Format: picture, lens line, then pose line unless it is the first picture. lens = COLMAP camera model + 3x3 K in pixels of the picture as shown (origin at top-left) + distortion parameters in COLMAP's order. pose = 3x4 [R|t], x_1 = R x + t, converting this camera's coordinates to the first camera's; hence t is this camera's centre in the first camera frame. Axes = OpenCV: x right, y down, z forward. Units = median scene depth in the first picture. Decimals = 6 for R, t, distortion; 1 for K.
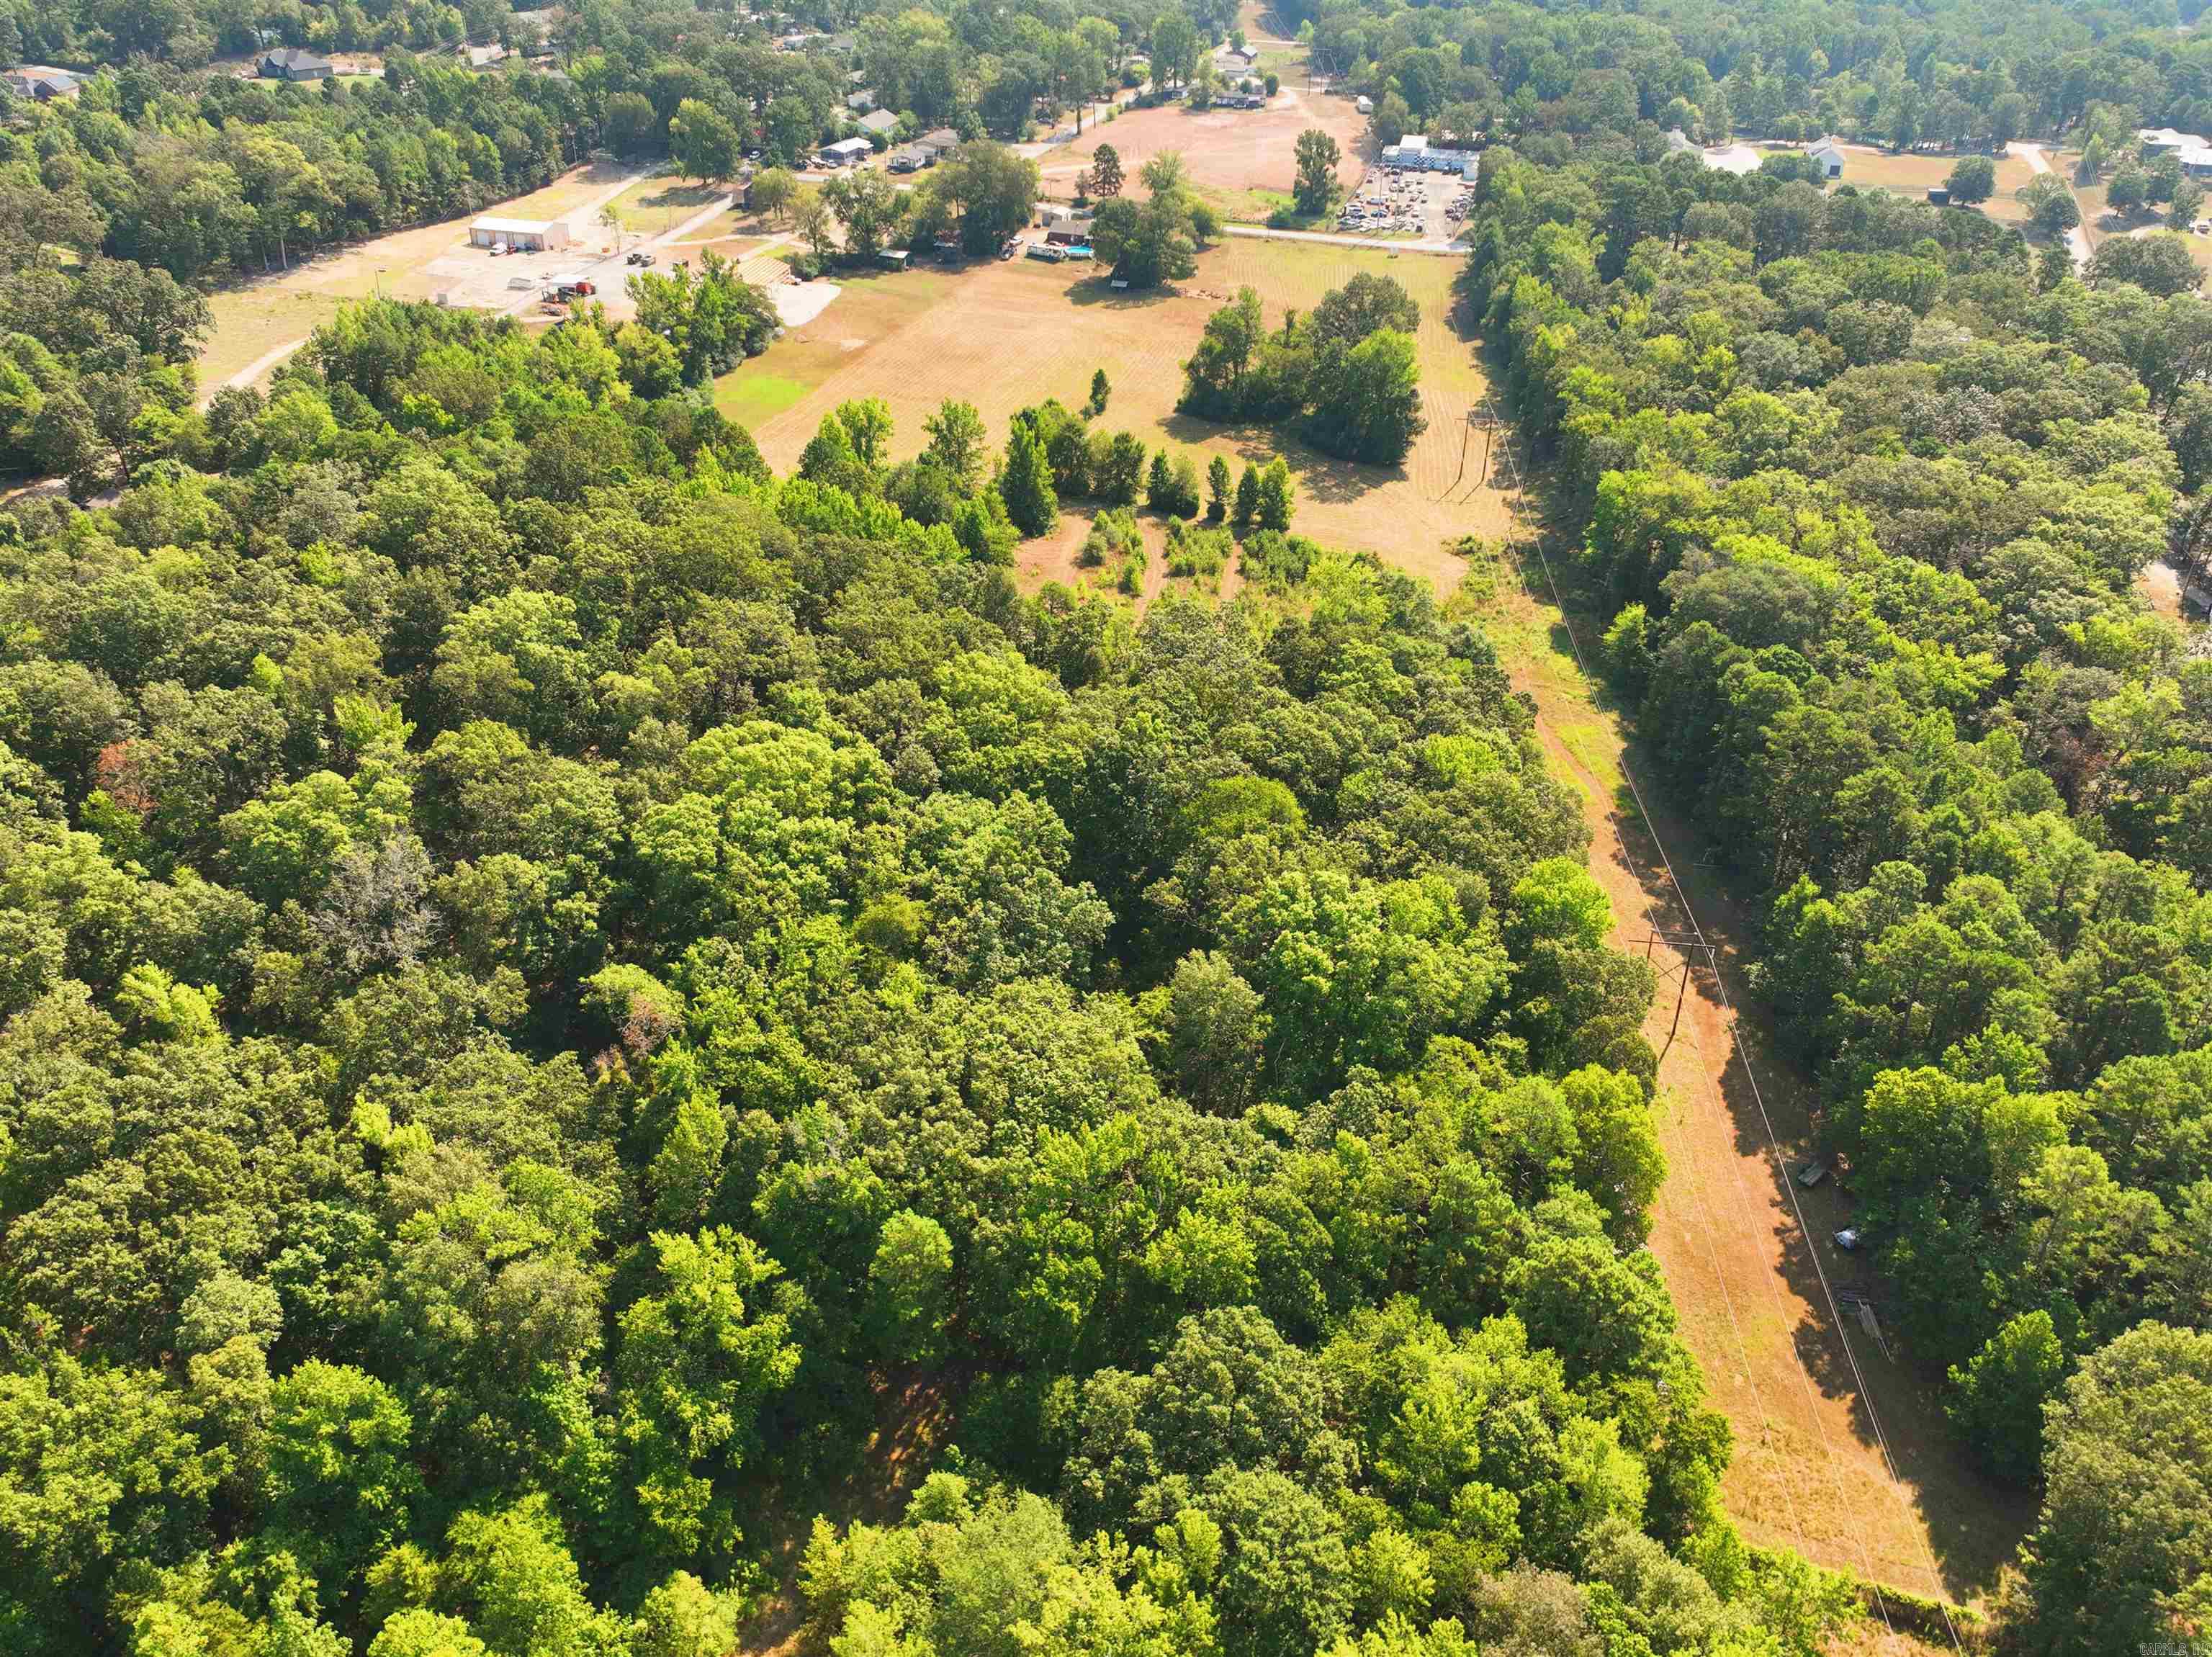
lens RADIAL K [[1747.3, 0, 1115.6], [0, 1747.3, 859.1], [0, 0, 1]] dist [0.004969, -0.003102]
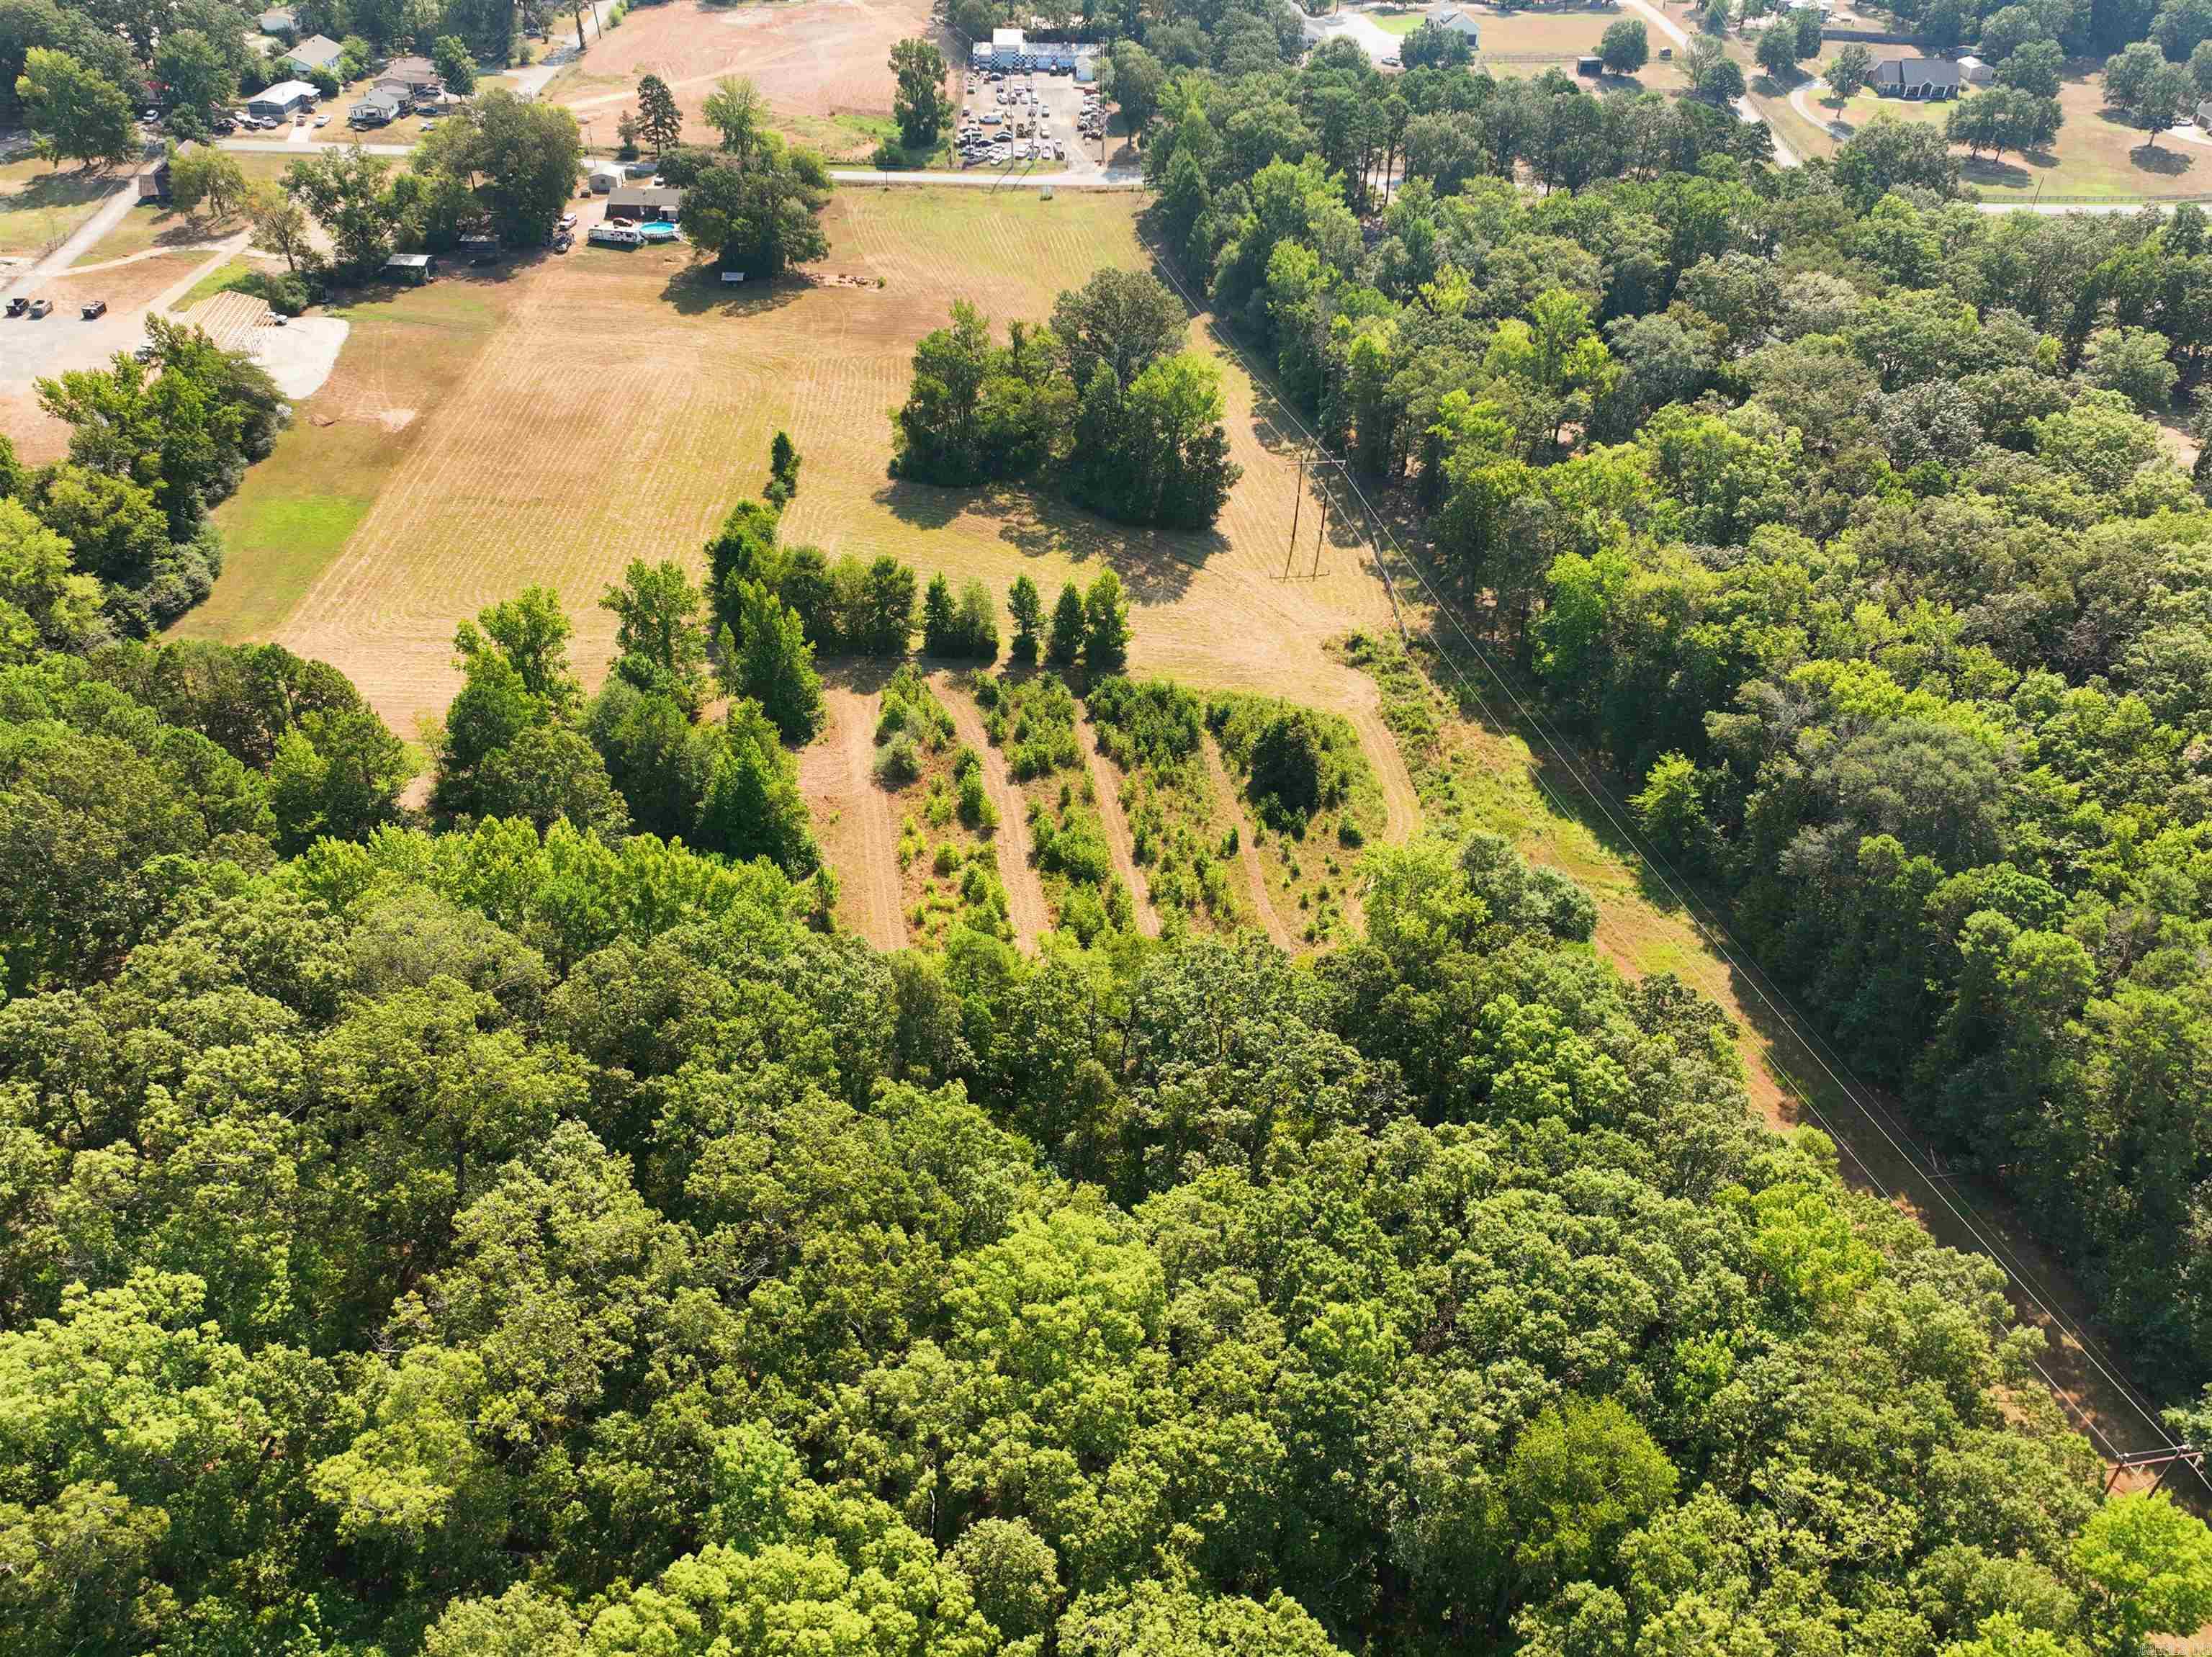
lens RADIAL K [[1734.9, 0, 1109.7], [0, 1734.9, 831.4], [0, 0, 1]] dist [0.006467, 0.002066]
pose [[0.950082, -0.181643, 0.253672, -0.078603], [0.161902, 0.982045, 0.096822, -0.139000], [-0.266704, -0.050919, 0.962432, 0.214479]]
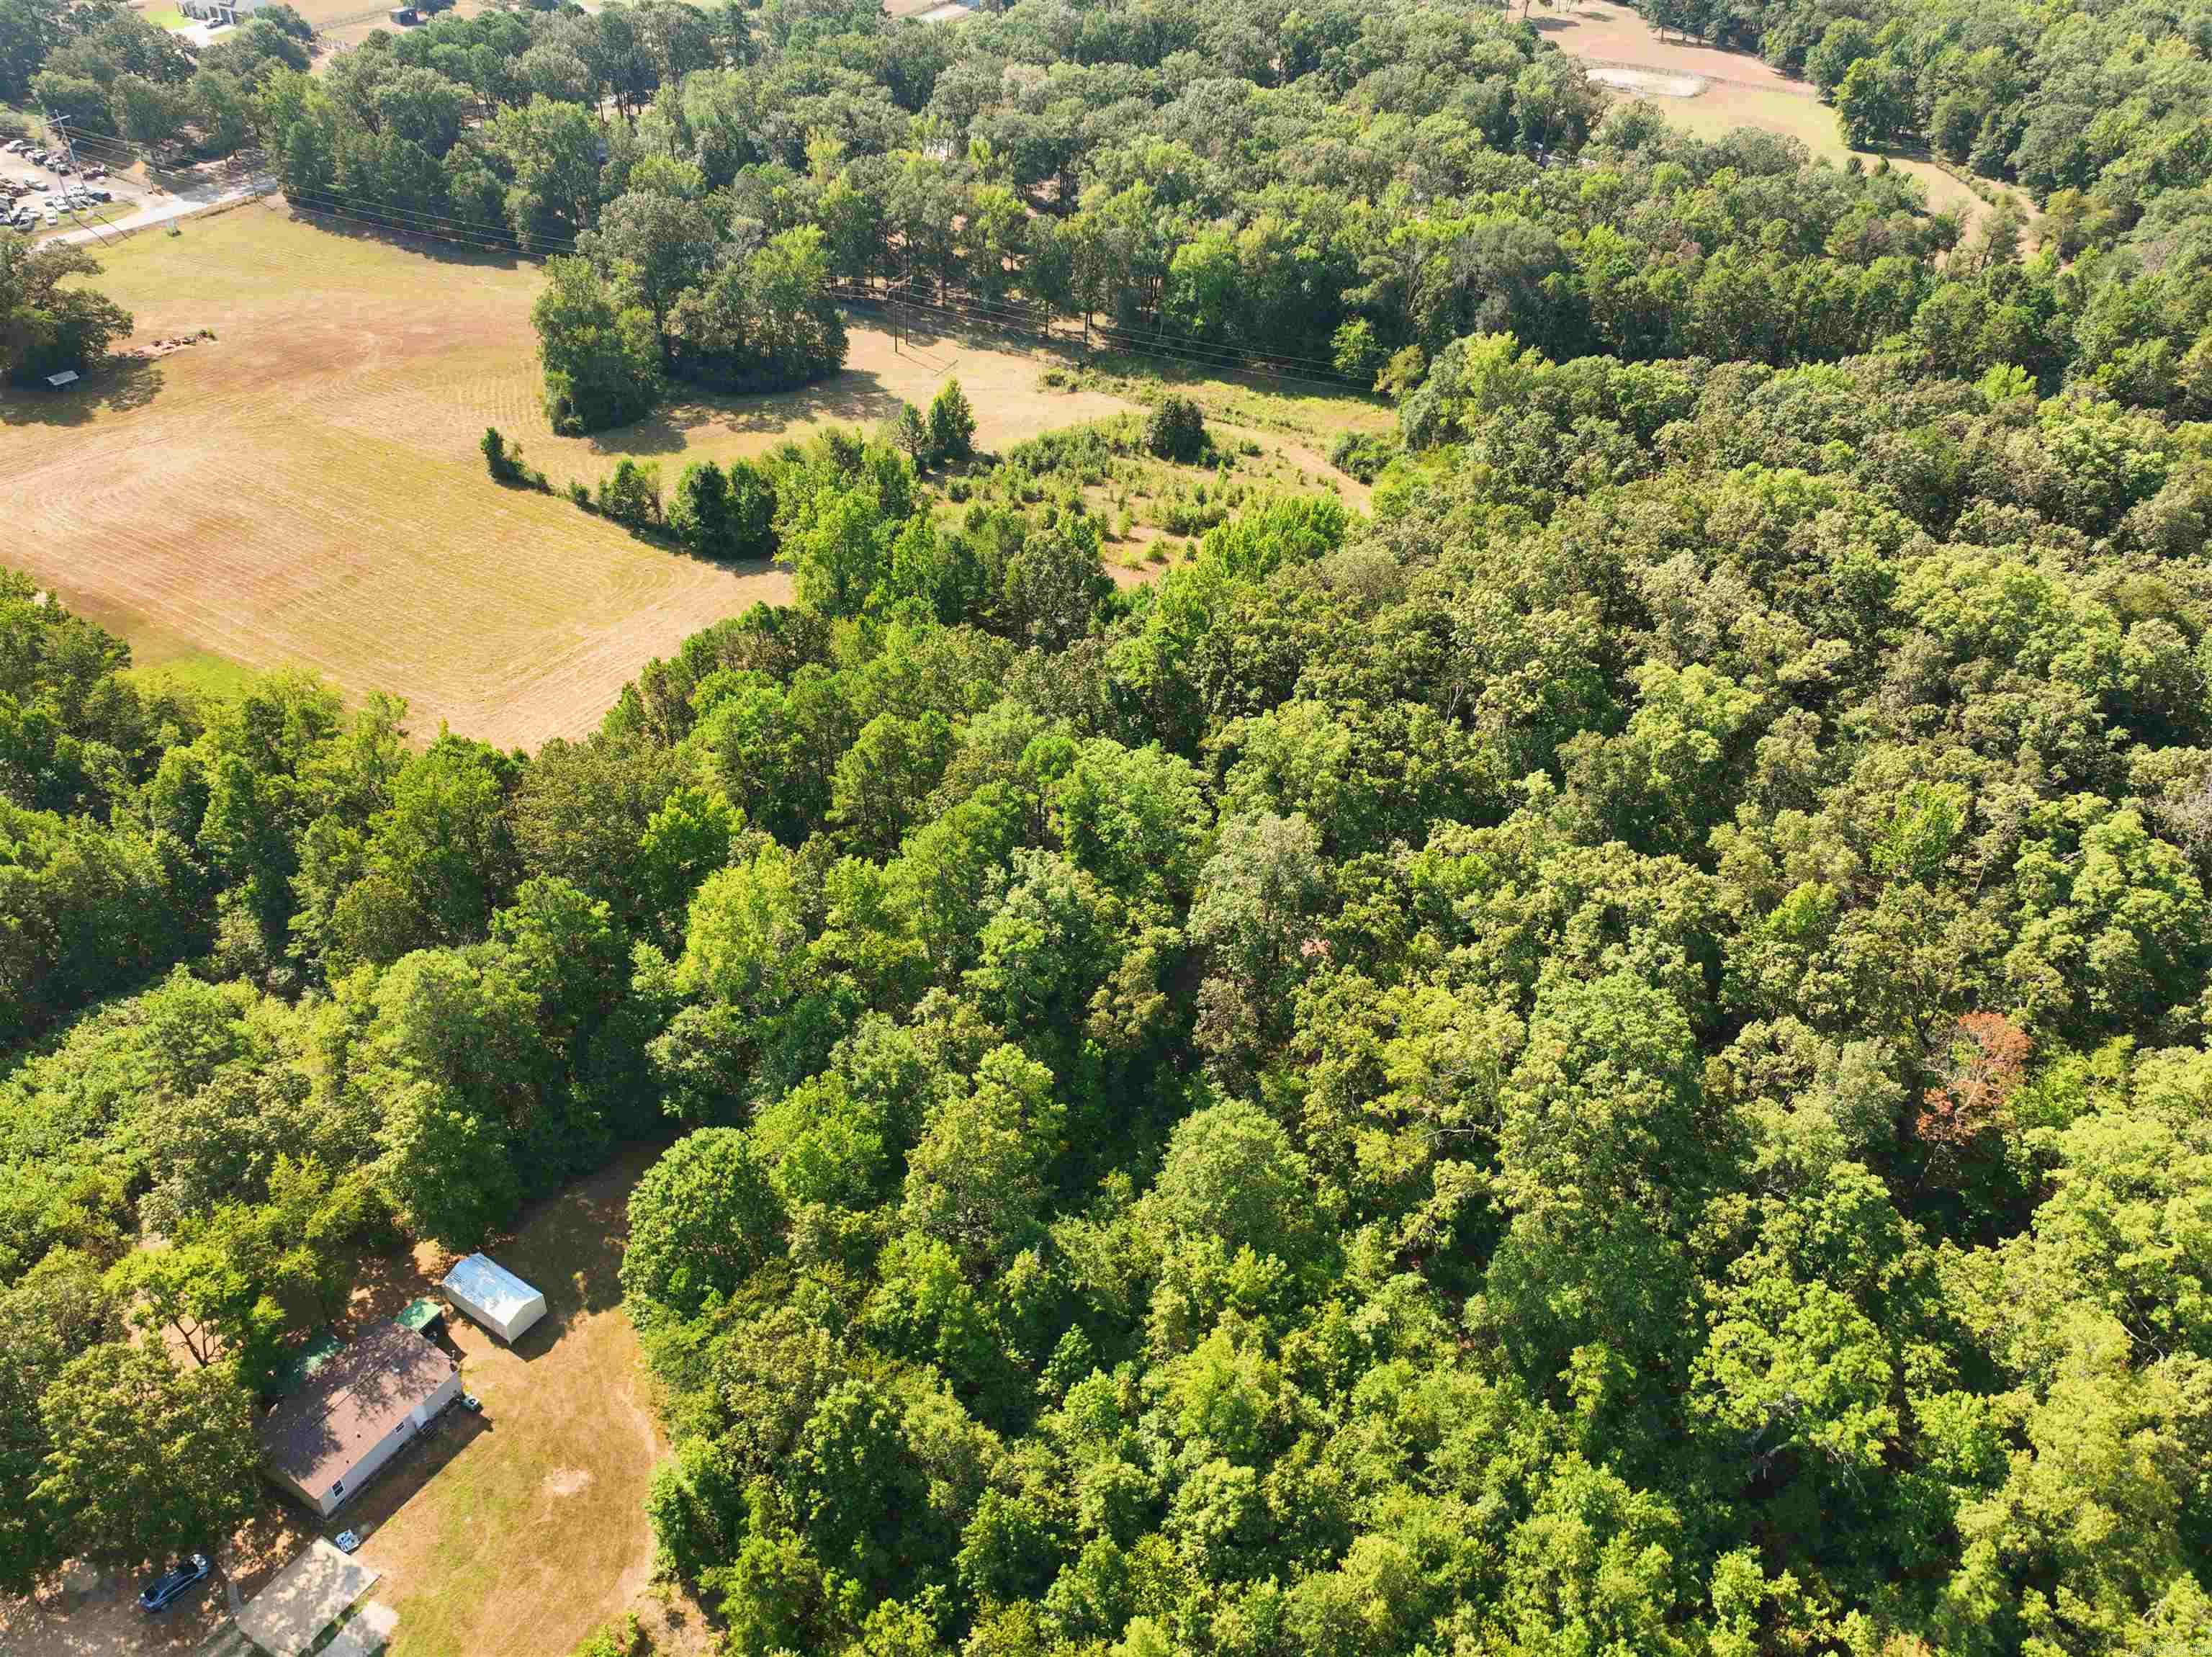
lens RADIAL K [[1734.9, 0, 1109.7], [0, 1734.9, 831.4], [0, 0, 1]] dist [0.006467, 0.002066]
pose [[0.275263, -0.578406, 0.767904, -0.495542], [0.513712, 0.763656, 0.391061, -0.255753], [-0.812607, 0.286837, 0.507341, 0.401691]]
